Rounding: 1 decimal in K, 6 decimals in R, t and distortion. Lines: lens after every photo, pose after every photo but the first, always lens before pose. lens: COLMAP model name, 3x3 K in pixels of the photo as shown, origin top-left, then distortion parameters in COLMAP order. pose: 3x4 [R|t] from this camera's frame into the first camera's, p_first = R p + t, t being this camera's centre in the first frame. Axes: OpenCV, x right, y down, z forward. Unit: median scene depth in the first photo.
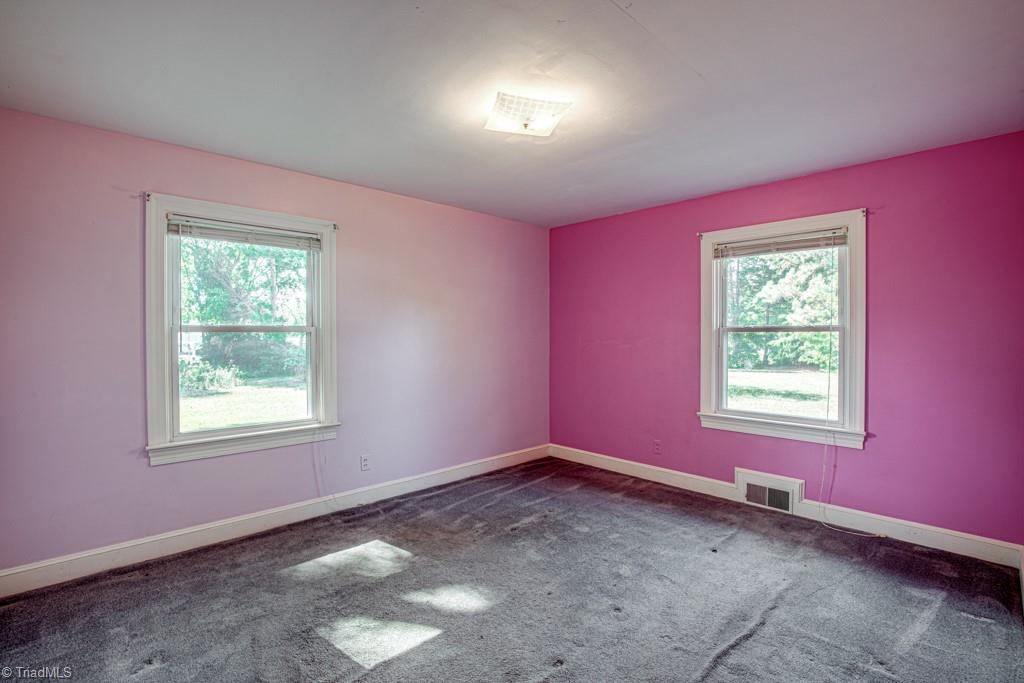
lens RADIAL K [[471.8, 0, 519.2], [0, 471.8, 343.7], [0, 0, 1]] dist [-0.010641, 0.001704]
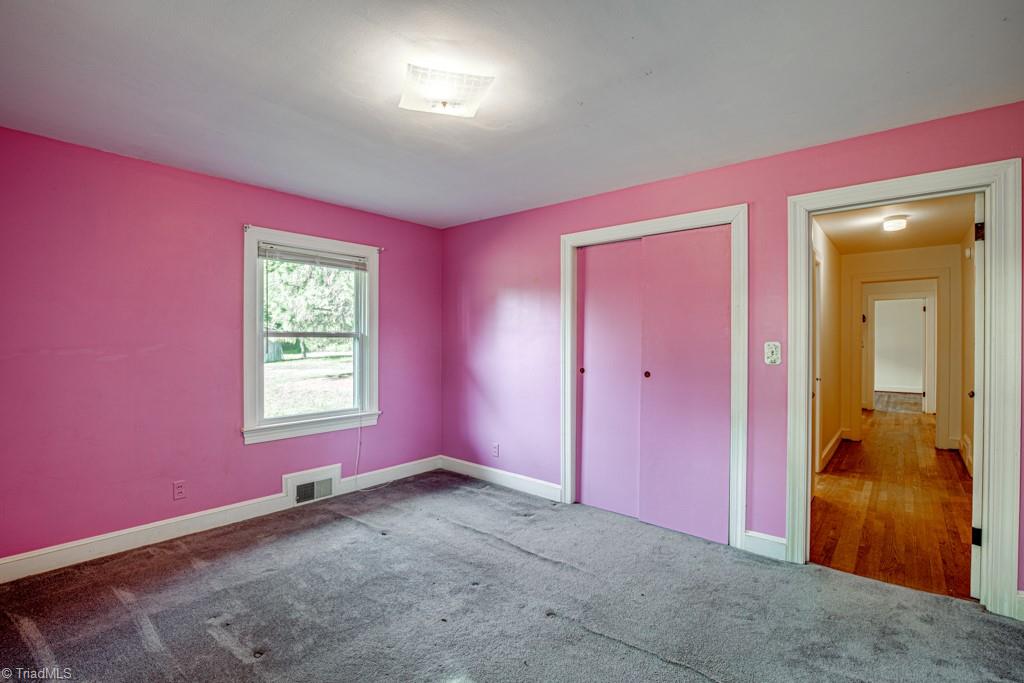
lens RADIAL K [[471.8, 0, 515.4], [0, 471.8, 341.3], [0, 0, 1]] dist [-0.010641, 0.001704]
pose [[-0.081910, -0.002684, 0.996636, -0.596737], [0.017134, 0.999845, 0.004101, -0.012661], [-0.996492, 0.017412, -0.081851, 0.640451]]
